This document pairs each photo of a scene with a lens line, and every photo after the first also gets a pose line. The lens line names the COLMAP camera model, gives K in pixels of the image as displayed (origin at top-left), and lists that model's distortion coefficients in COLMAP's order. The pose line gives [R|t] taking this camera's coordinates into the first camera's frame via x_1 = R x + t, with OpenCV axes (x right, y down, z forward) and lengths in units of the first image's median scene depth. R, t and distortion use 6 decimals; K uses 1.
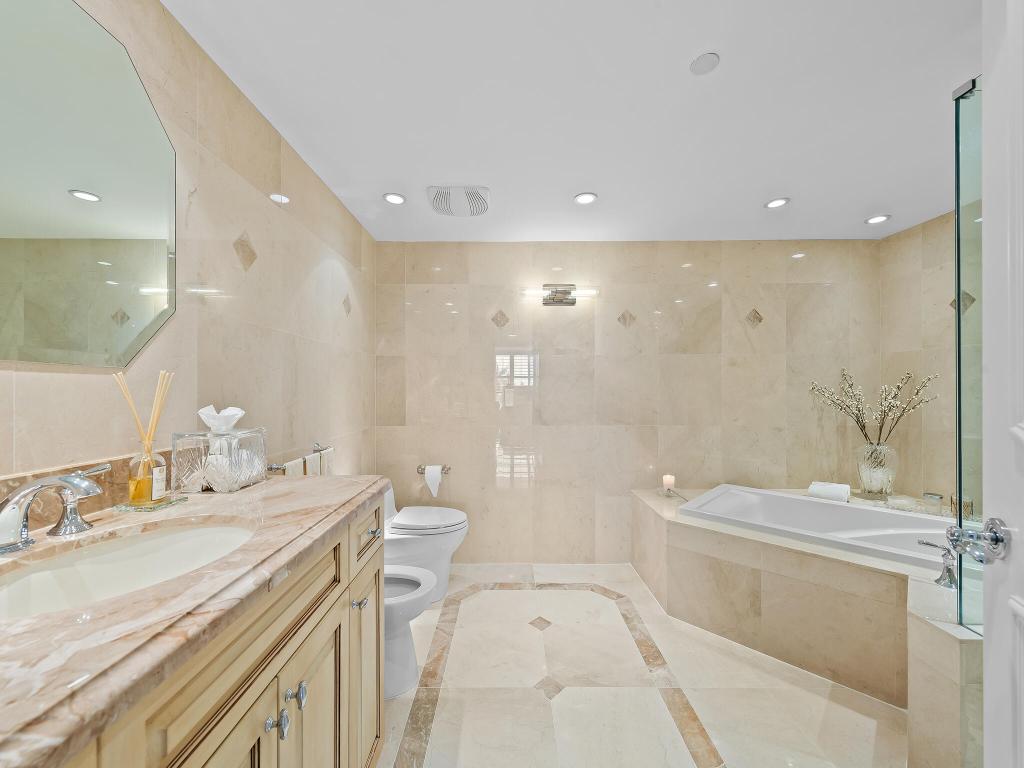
lens RADIAL K [[404.8, 0, 512.0], [0, 404.8, 388.3], [0, 0, 1]] dist [-0.013083, 0.000018]
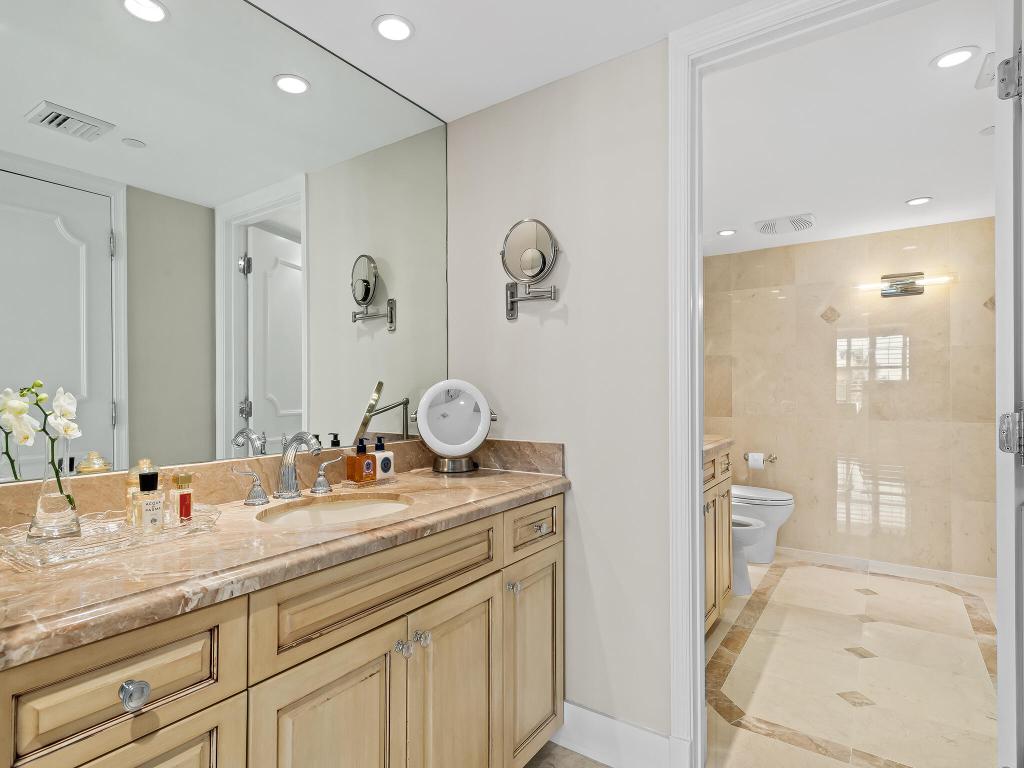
lens RADIAL K [[557.2, 0, 510.7], [0, 557.2, 387.9], [0, 0, 1]] dist [0.025228, 0.000082]
pose [[0.827724, -0.002177, -0.561132, 0.102863], [0.005462, 0.999976, 0.004178, 0.002682], [0.561109, -0.006524, 0.827716, -0.652965]]
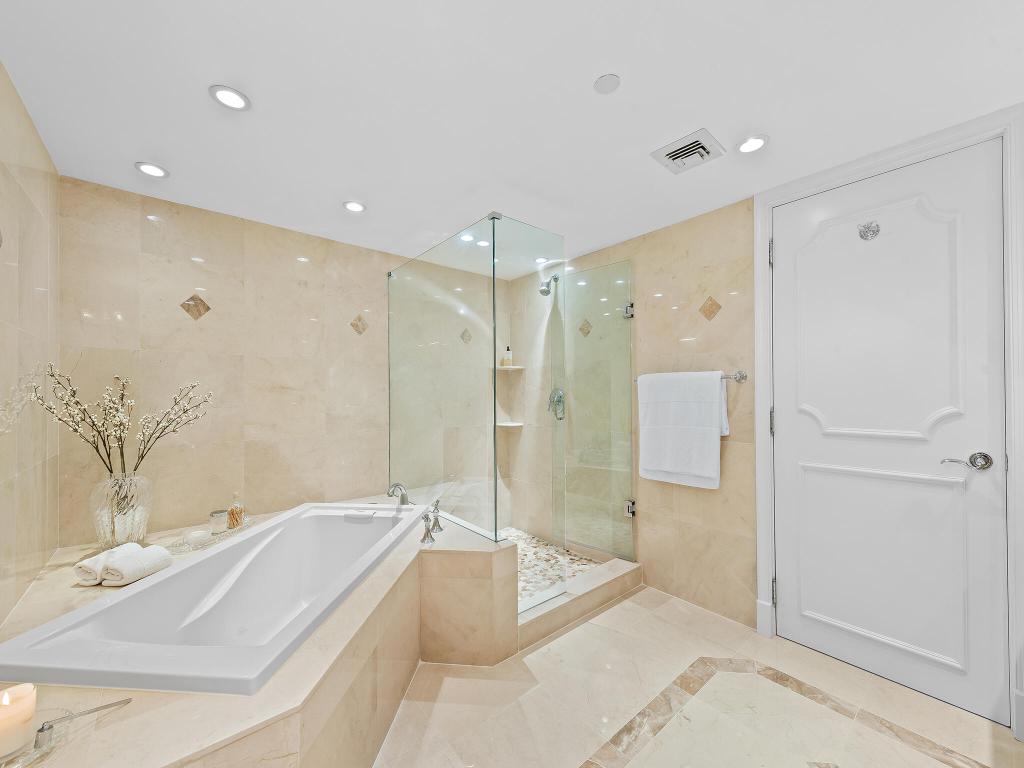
lens RADIAL K [[404.8, 0, 512.0], [0, 404.8, 388.3], [0, 0, 1]] dist [-0.013083, 0.000018]
pose [[-0.646692, 0.015025, 0.762603, -0.085228], [0.014939, 0.999864, -0.007031, -0.002222], [-0.762605, 0.006846, -0.646828, 1.091304]]
